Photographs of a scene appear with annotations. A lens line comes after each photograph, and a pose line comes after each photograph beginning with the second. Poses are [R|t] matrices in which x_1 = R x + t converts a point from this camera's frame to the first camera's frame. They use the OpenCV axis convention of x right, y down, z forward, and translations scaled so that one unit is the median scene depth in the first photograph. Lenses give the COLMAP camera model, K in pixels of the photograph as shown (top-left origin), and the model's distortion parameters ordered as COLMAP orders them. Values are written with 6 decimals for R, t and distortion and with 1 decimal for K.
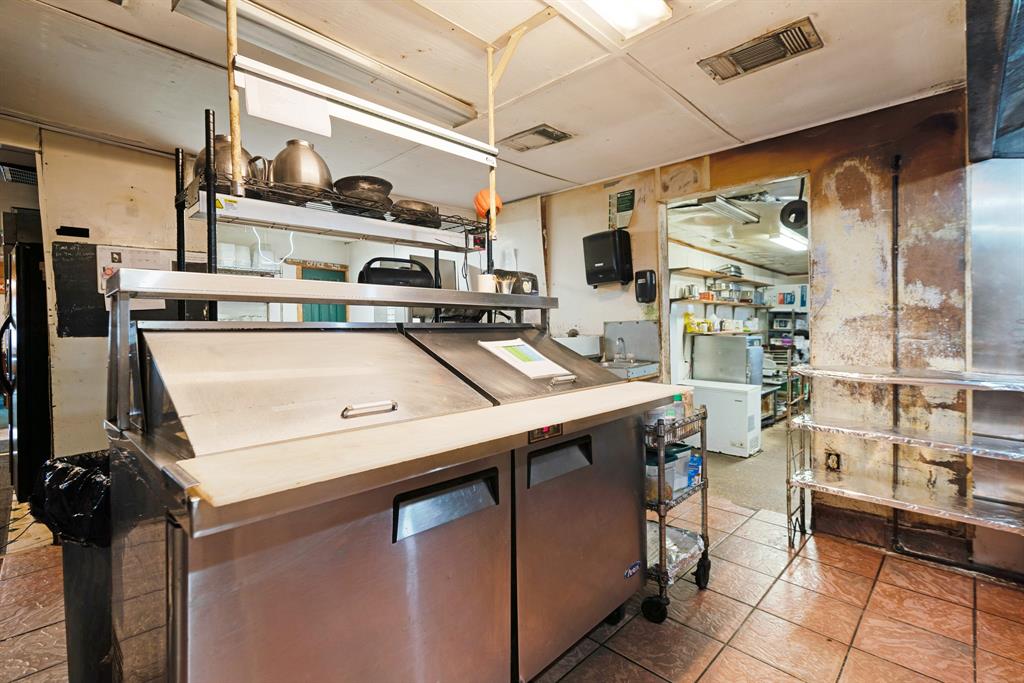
lens RADIAL K [[458.8, 0, 510.5], [0, 458.8, 322.7], [0, 0, 1]] dist [-0.000231, -0.000017]
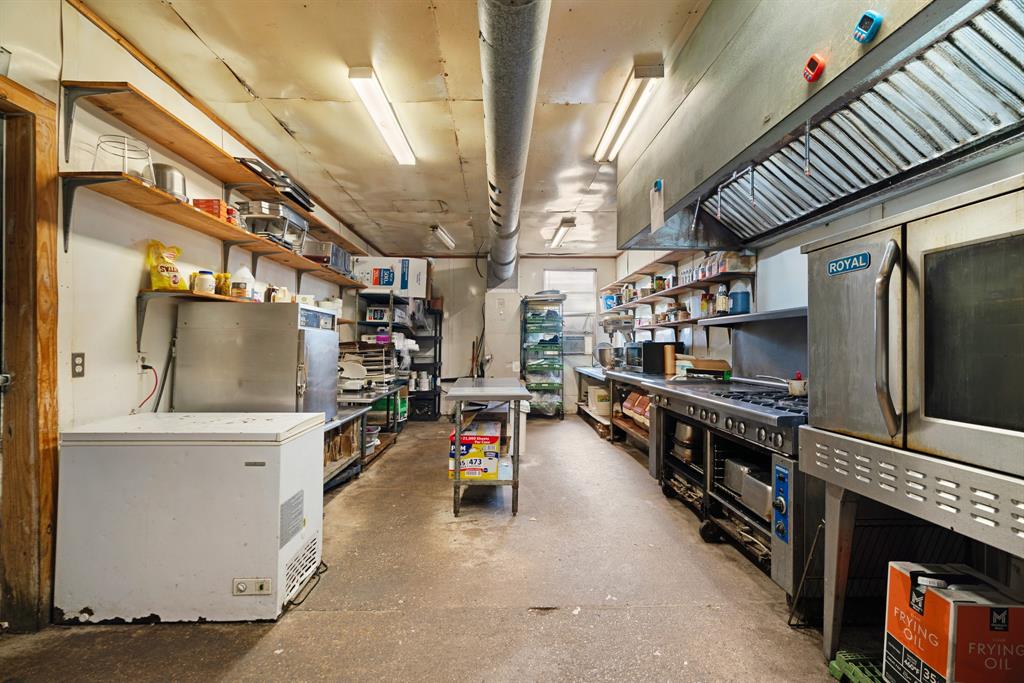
lens RADIAL K [[464.9, 0, 506.7], [0, 464.9, 340.0], [0, 0, 1]] dist [-0.002267, -0.000164]
pose [[0.699035, 0.013682, 0.714957, 0.337557], [-0.009682, 0.999906, -0.009668, 0.068741], [-0.715022, -0.000164, 0.699102, 0.548504]]
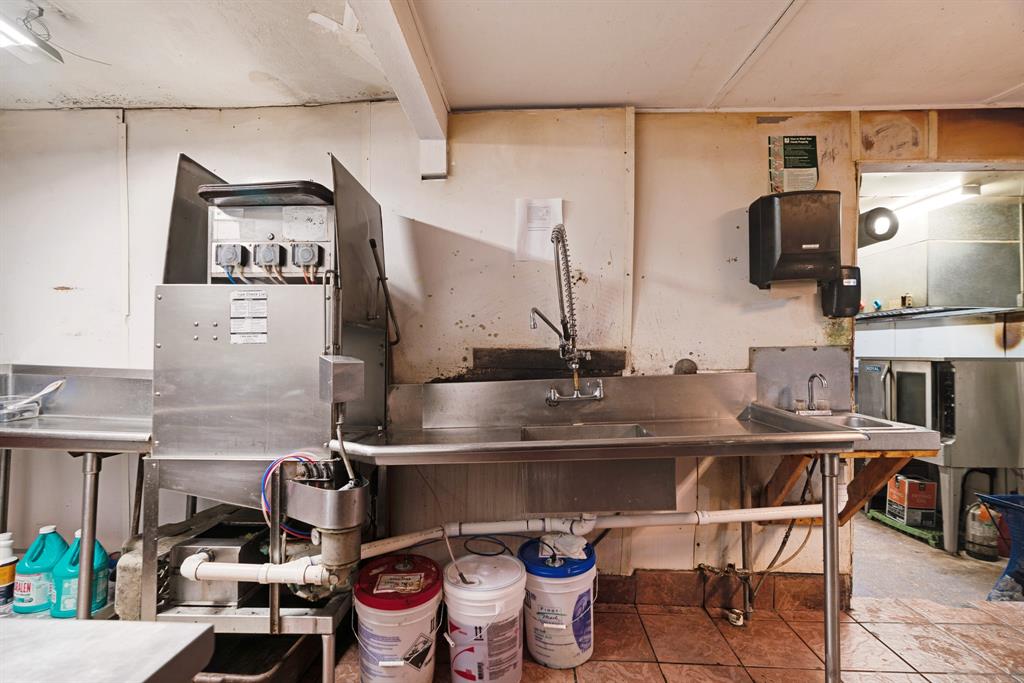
lens RADIAL K [[472.6, 0, 505.2], [0, 472.6, 345.7], [0, 0, 1]] dist [-0.000350, 0.000145]
pose [[0.741063, 0.019164, 0.671162, -0.253395], [-0.009715, 0.999794, -0.017821, 0.005934], [-0.671365, 0.006687, 0.741096, 0.434673]]
